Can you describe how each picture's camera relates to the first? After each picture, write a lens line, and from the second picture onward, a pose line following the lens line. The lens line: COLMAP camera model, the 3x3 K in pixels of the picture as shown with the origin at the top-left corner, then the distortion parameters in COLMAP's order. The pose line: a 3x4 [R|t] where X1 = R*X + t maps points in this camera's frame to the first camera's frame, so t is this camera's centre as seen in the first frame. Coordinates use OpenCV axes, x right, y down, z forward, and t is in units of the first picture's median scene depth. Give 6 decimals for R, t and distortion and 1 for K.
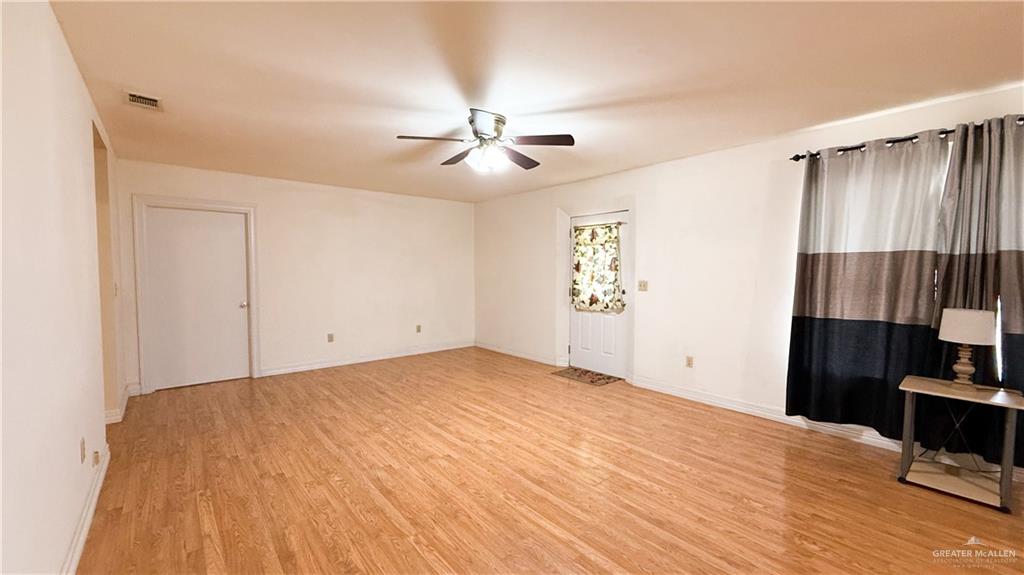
lens RADIAL K [[405.5, 0, 510.1], [0, 405.5, 294.7], [0, 0, 1]] dist [-0.001804, -0.000017]
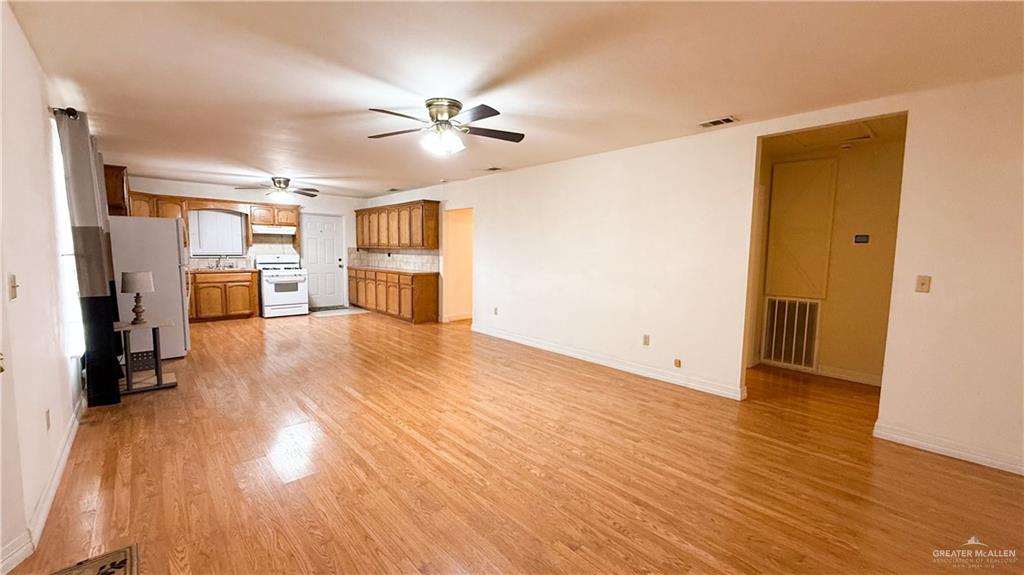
lens RADIAL K [[413.0, 0, 510.9], [0, 413.0, 287.0], [0, 0, 1]] dist [-0.001515, -0.000280]
pose [[-0.999355, -0.011243, -0.034091, -0.163032], [-0.016281, 0.988353, 0.151302, -0.112495], [0.031993, 0.151760, -0.987900, 1.744600]]
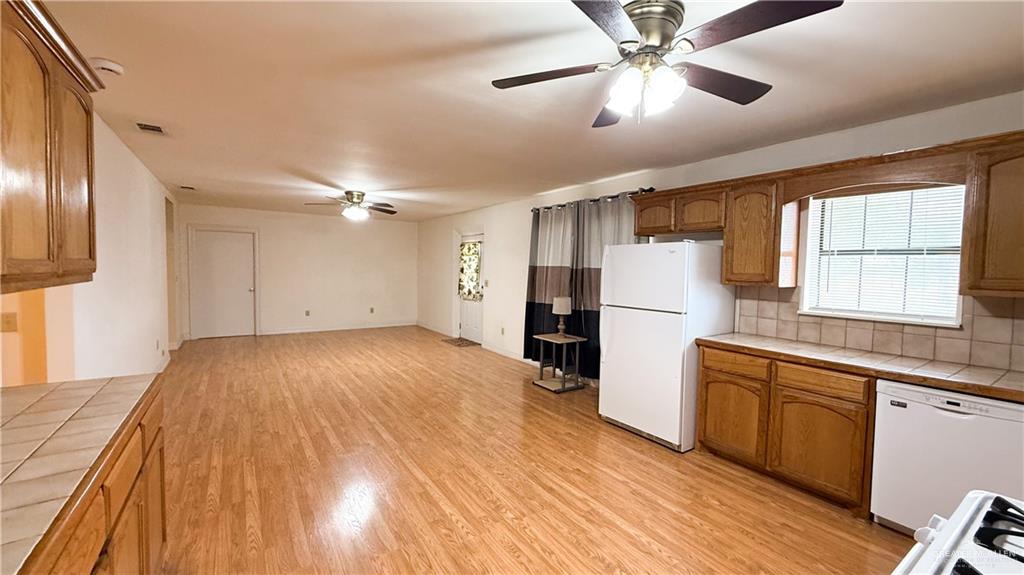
lens RADIAL K [[413.0, 0, 510.9], [0, 413.0, 287.0], [0, 0, 1]] dist [-0.001515, -0.000280]
pose [[0.994120, 0.022522, -0.105920, 0.734777], [-0.023956, 0.999638, -0.012280, 0.011632], [0.105605, 0.014745, 0.994299, -0.704442]]
